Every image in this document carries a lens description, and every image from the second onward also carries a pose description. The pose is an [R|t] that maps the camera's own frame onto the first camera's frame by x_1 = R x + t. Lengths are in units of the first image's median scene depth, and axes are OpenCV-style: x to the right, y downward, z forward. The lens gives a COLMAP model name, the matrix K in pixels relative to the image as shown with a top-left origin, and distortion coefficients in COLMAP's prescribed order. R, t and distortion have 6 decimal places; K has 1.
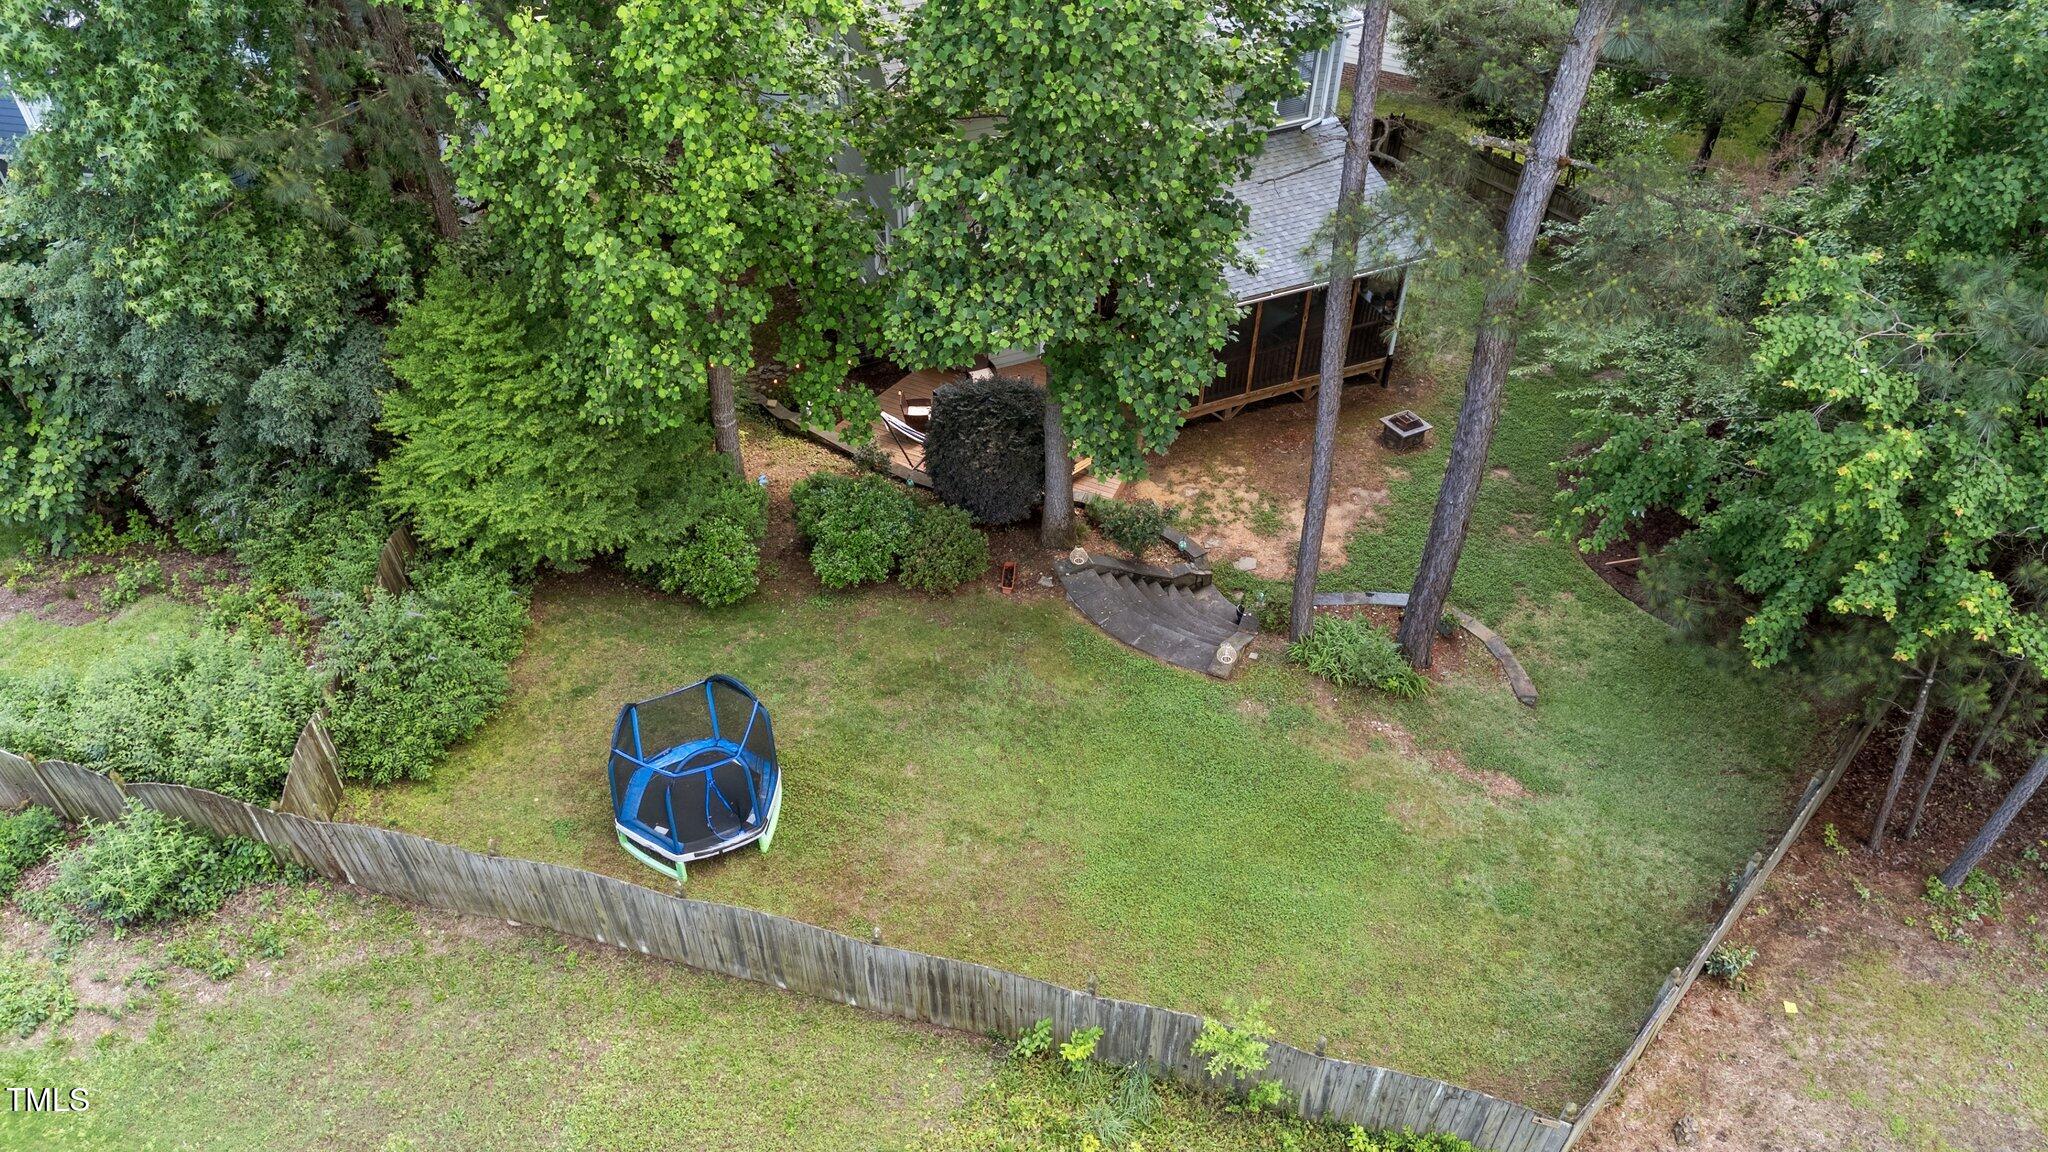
lens RADIAL K [[1488.4, 0, 1015.6], [0, 1488.4, 577.0], [0, 0, 1]] dist [0.050276, -0.047830]
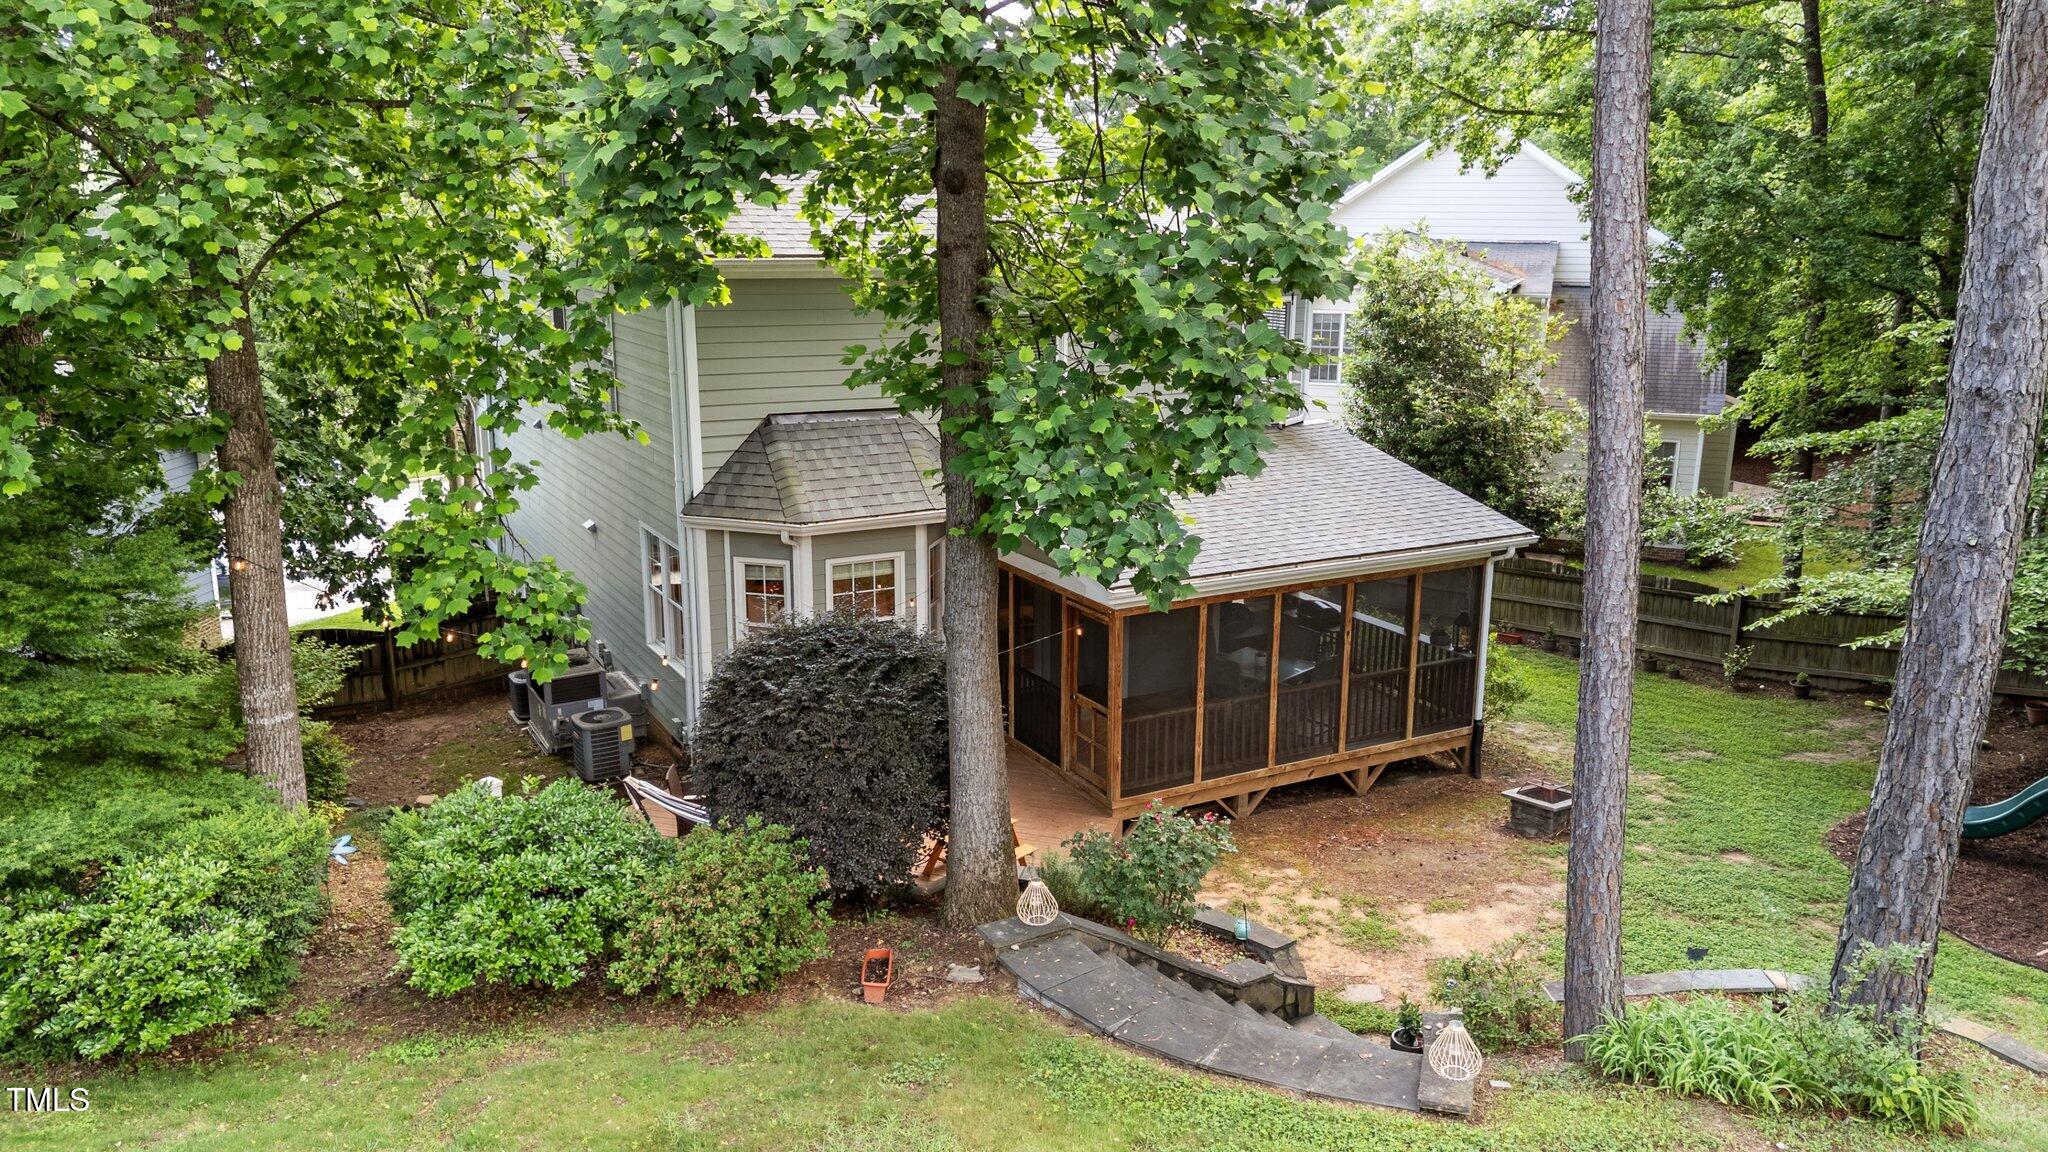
lens RADIAL K [[1488.4, 0, 1015.6], [0, 1488.4, 577.0], [0, 0, 1]] dist [0.050276, -0.047830]
pose [[0.993852, -0.033025, 0.105677, -0.006672], [0.081009, 0.867529, -0.490745, 0.112090], [-0.075471, 0.496288, 0.864871, 0.548958]]
